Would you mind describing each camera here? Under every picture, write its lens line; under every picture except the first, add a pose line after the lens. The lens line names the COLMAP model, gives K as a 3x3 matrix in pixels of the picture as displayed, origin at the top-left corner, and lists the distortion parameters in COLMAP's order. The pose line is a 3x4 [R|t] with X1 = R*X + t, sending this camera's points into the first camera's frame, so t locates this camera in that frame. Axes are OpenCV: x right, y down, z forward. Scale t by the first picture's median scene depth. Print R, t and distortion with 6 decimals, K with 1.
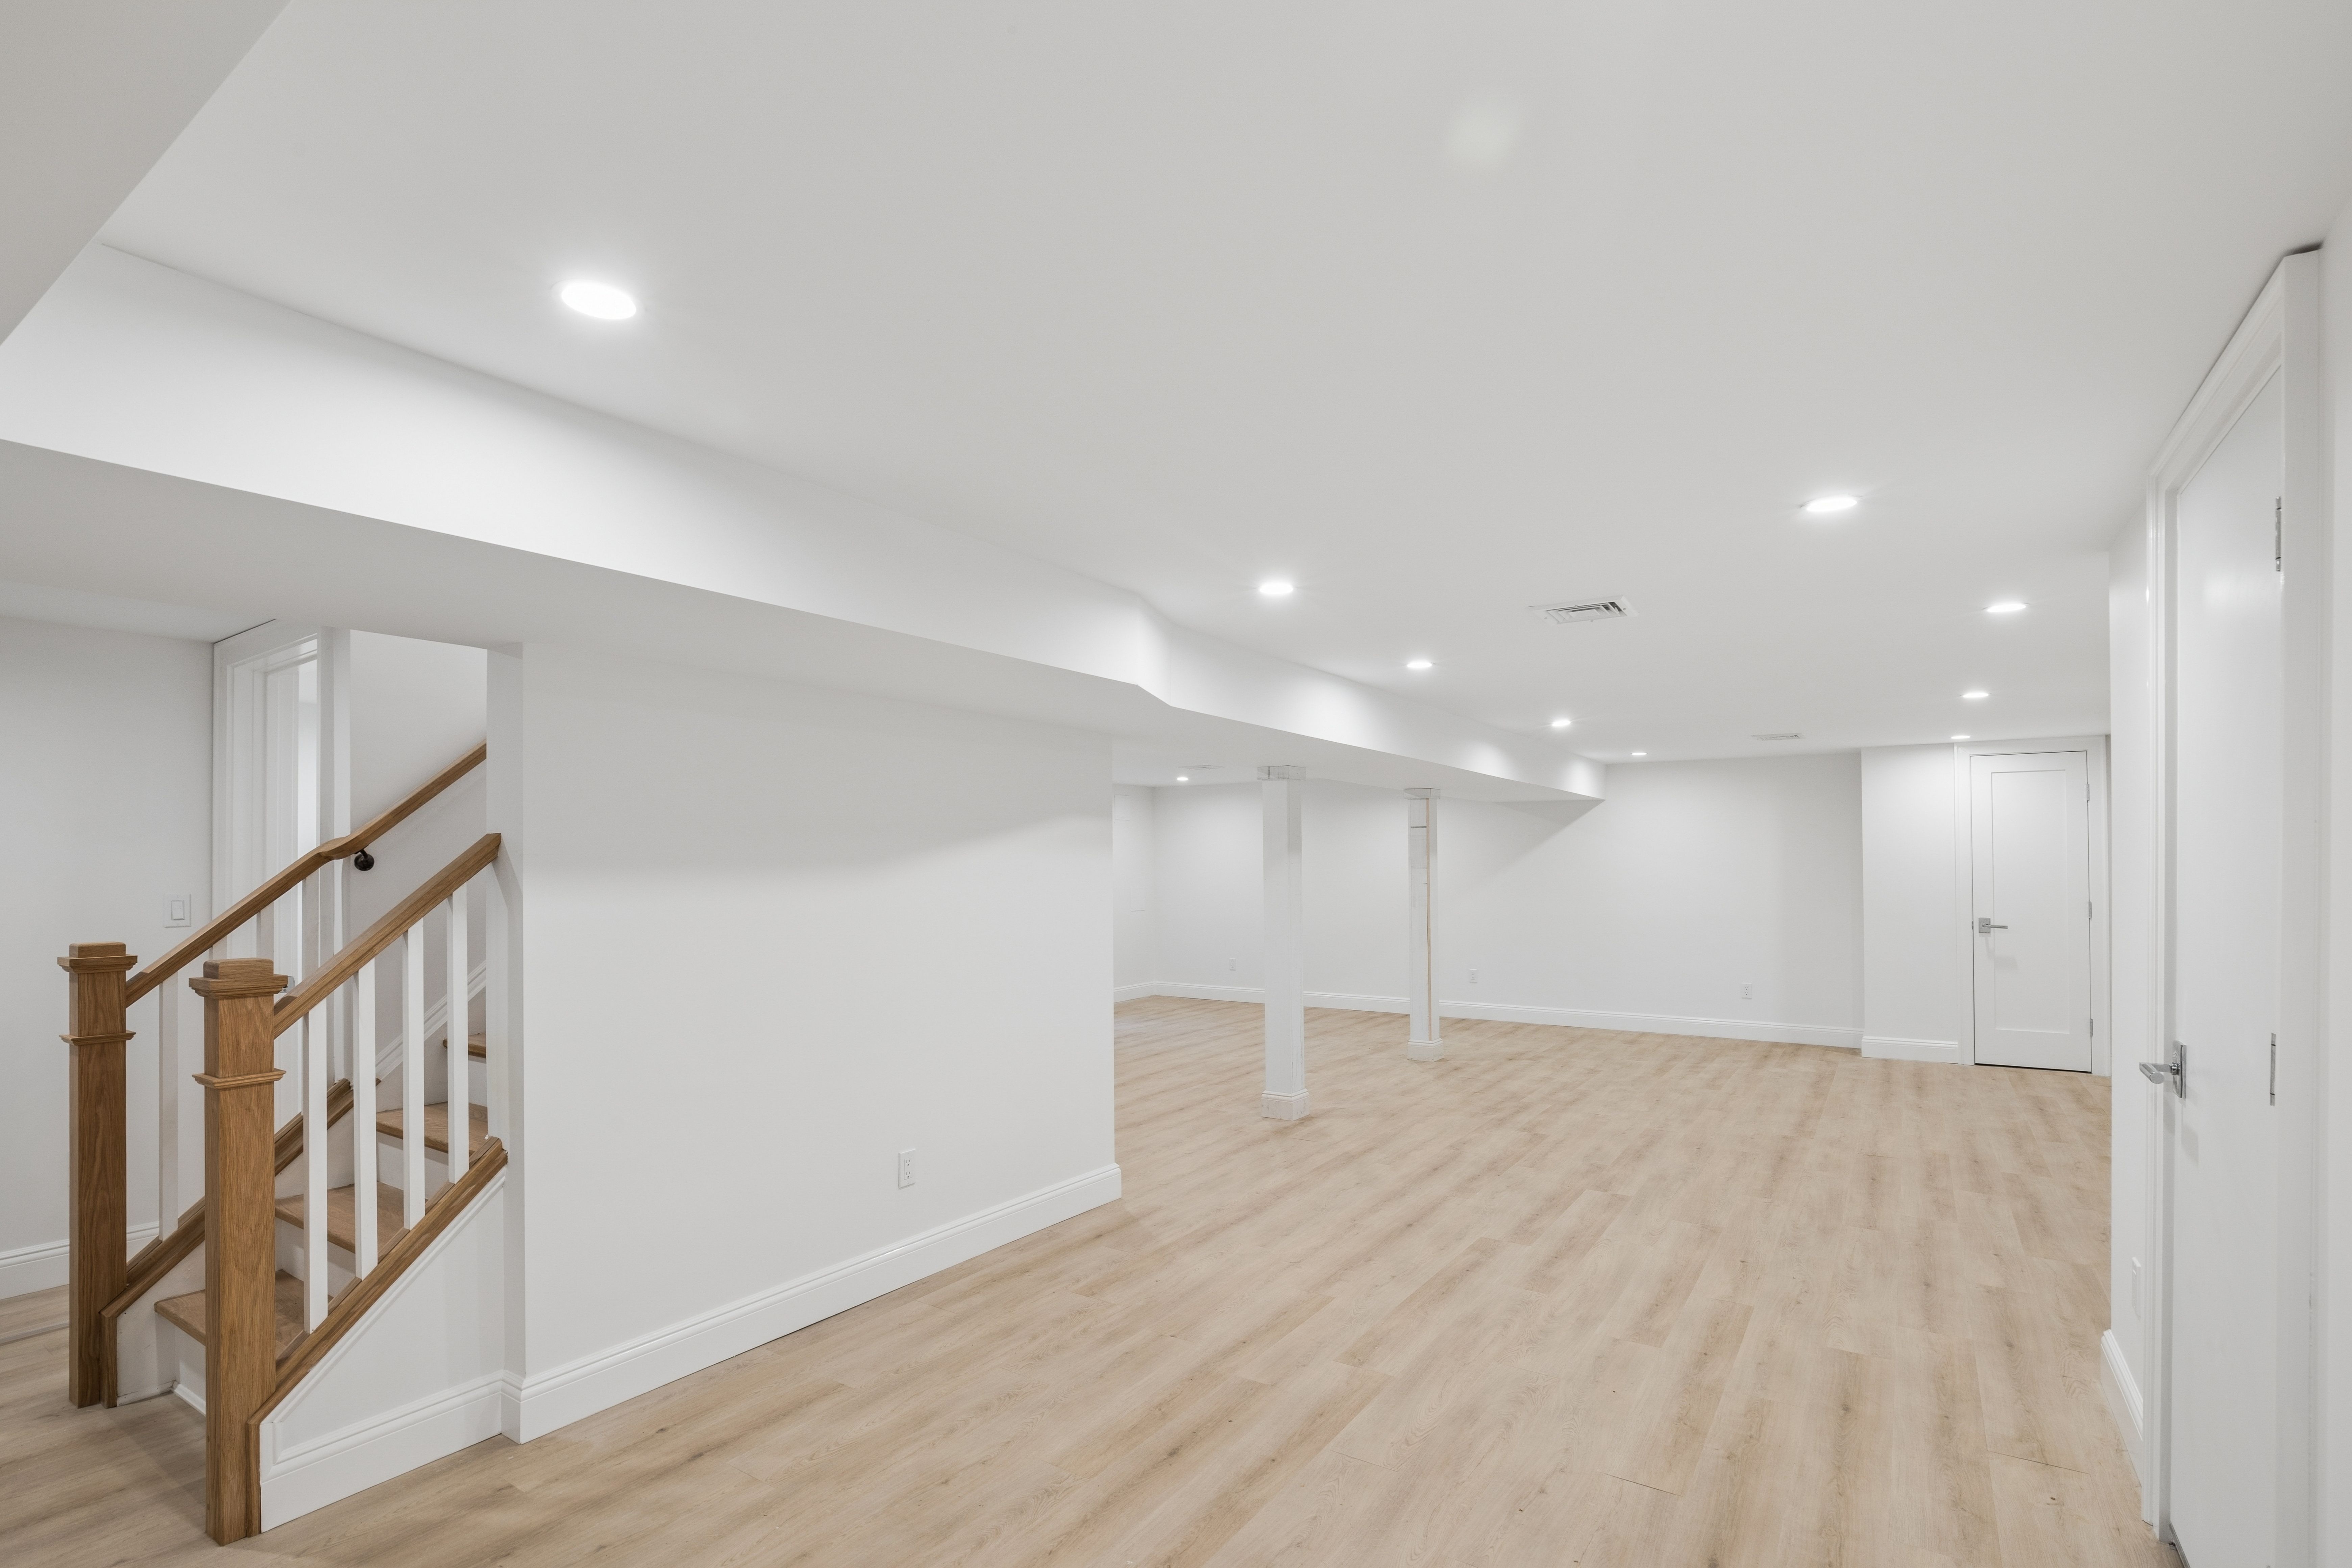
lens RADIAL K [[1100.7, 0, 1166.2], [0, 1100.7, 849.1], [0, 0, 1]] dist [-0.009939, 0.002465]
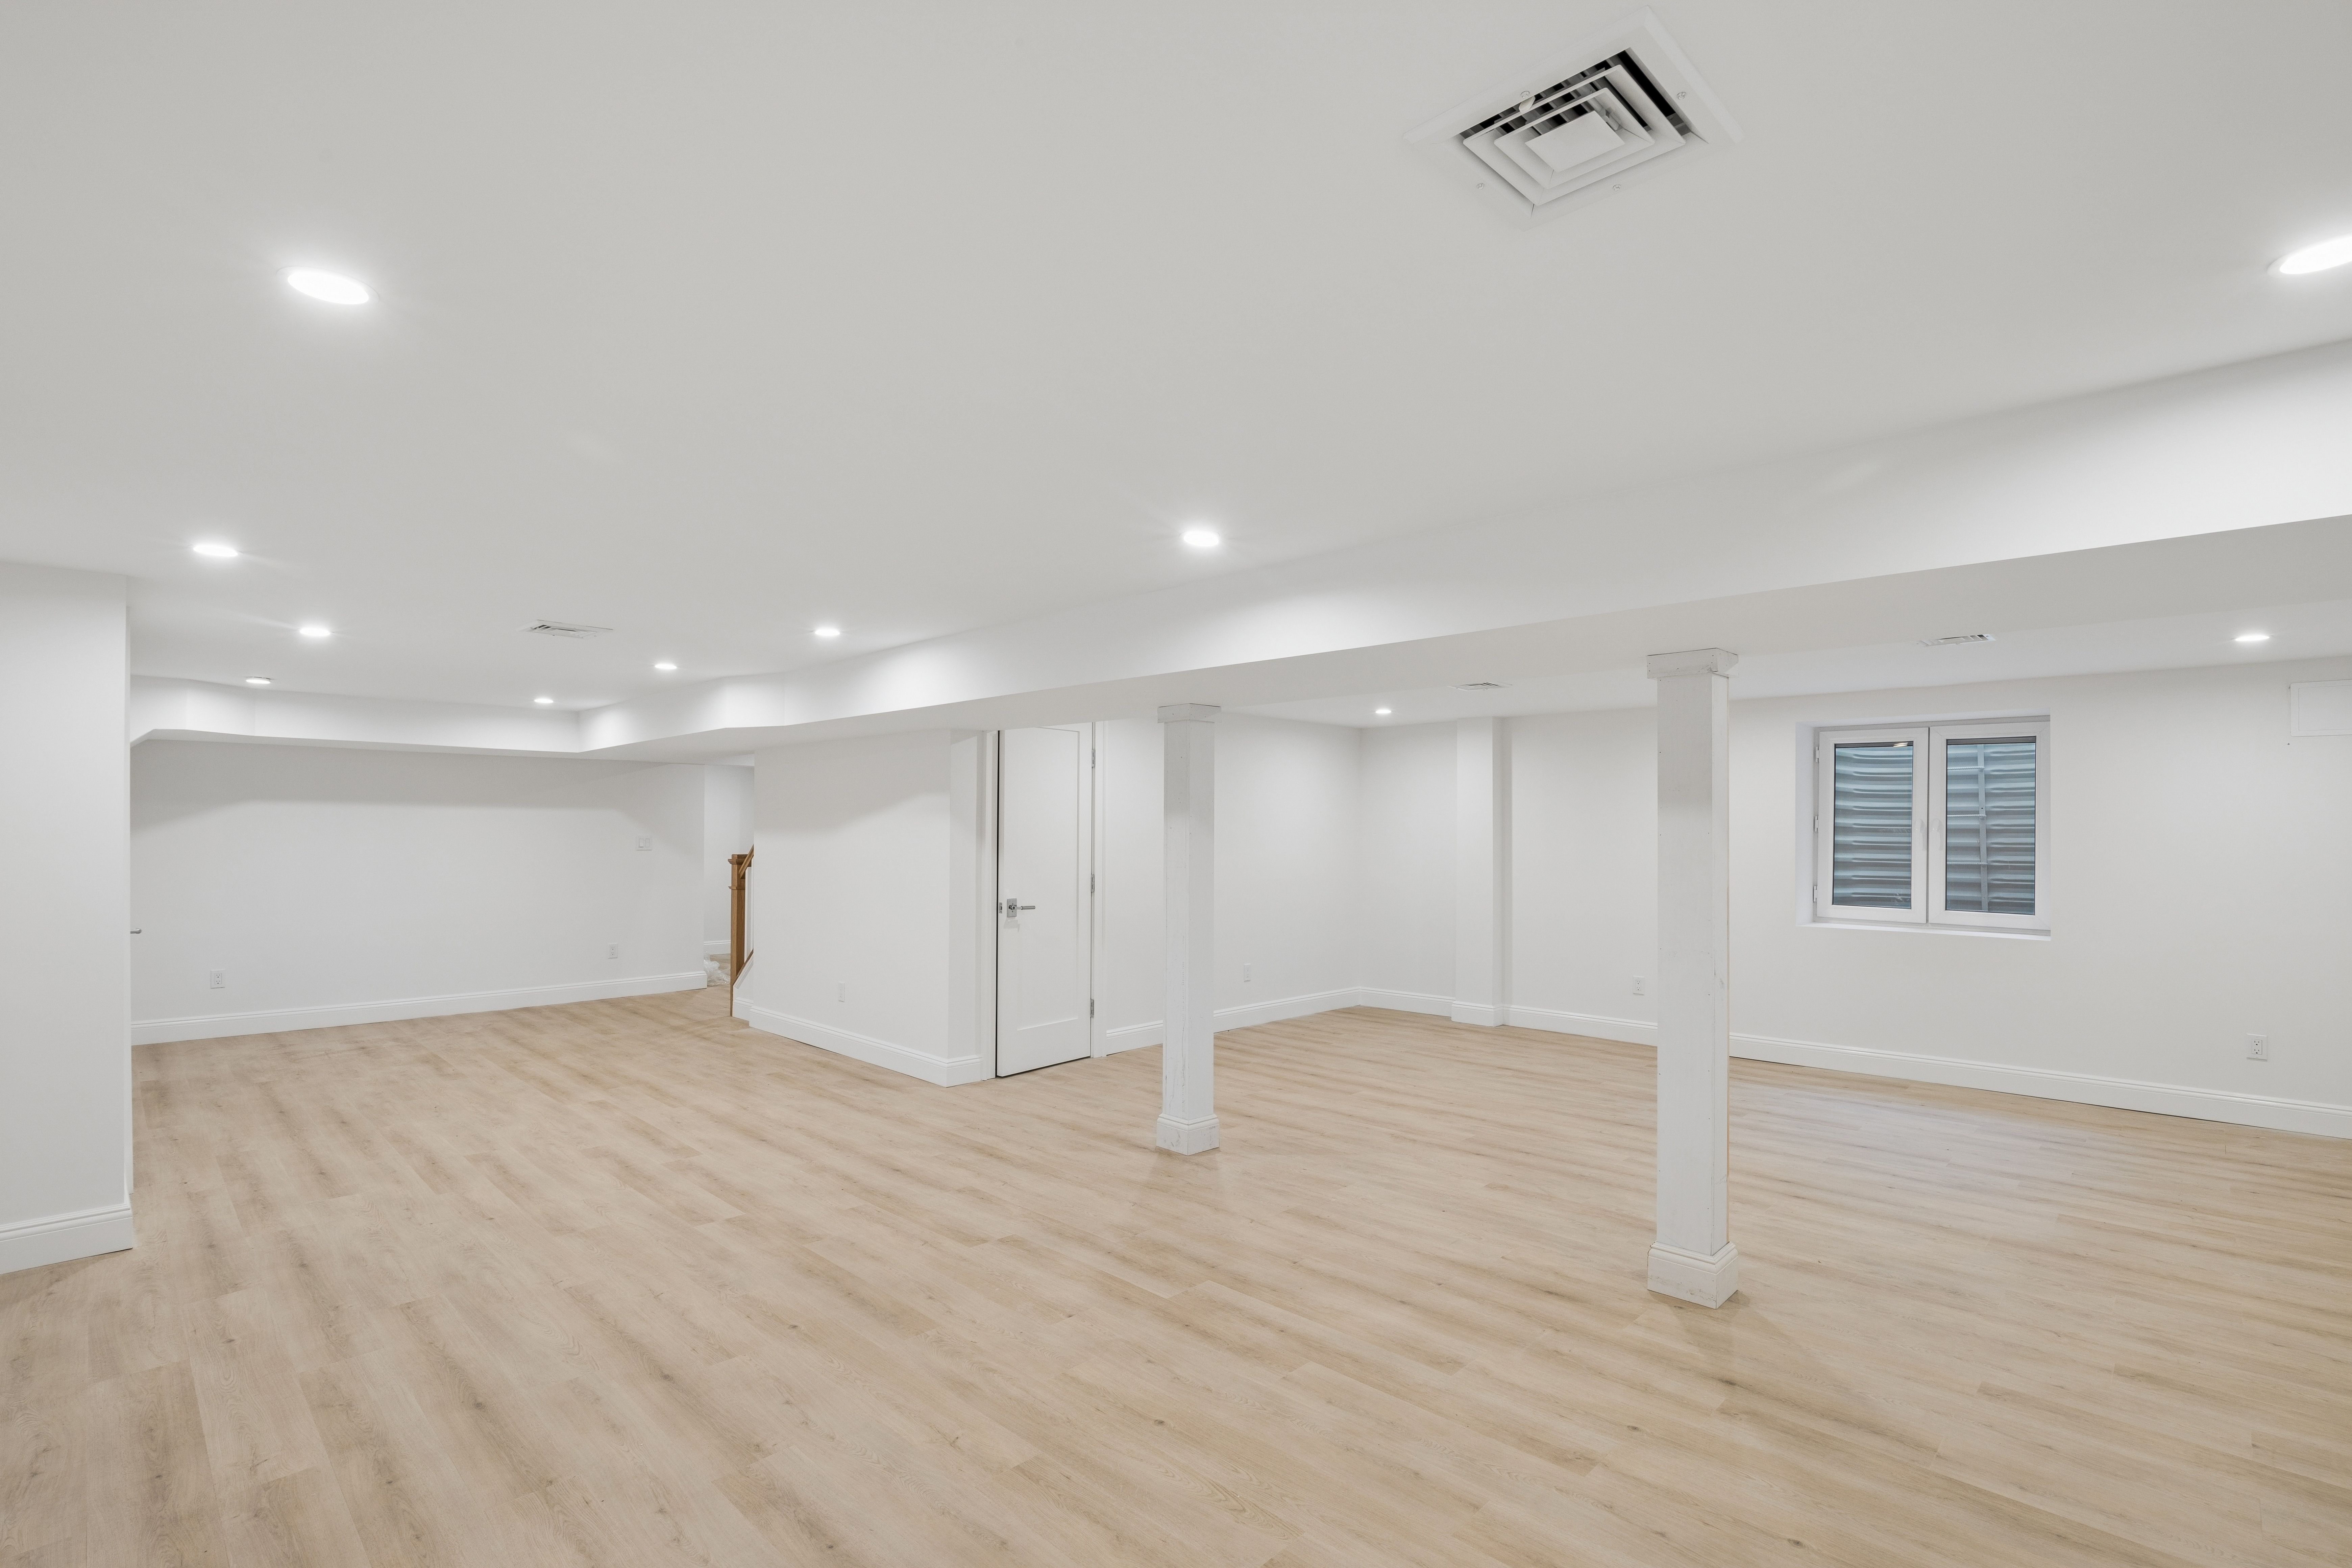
lens RADIAL K [[1100.7, 0, 1194.3], [0, 1100.7, 858.6], [0, 0, 1]] dist [-0.009939, 0.002465]
pose [[-0.182380, 0.025939, -0.982886, 1.230555], [0.013421, 0.999624, 0.023890, 0.023661], [0.983137, -0.008834, -0.182659, 1.611881]]
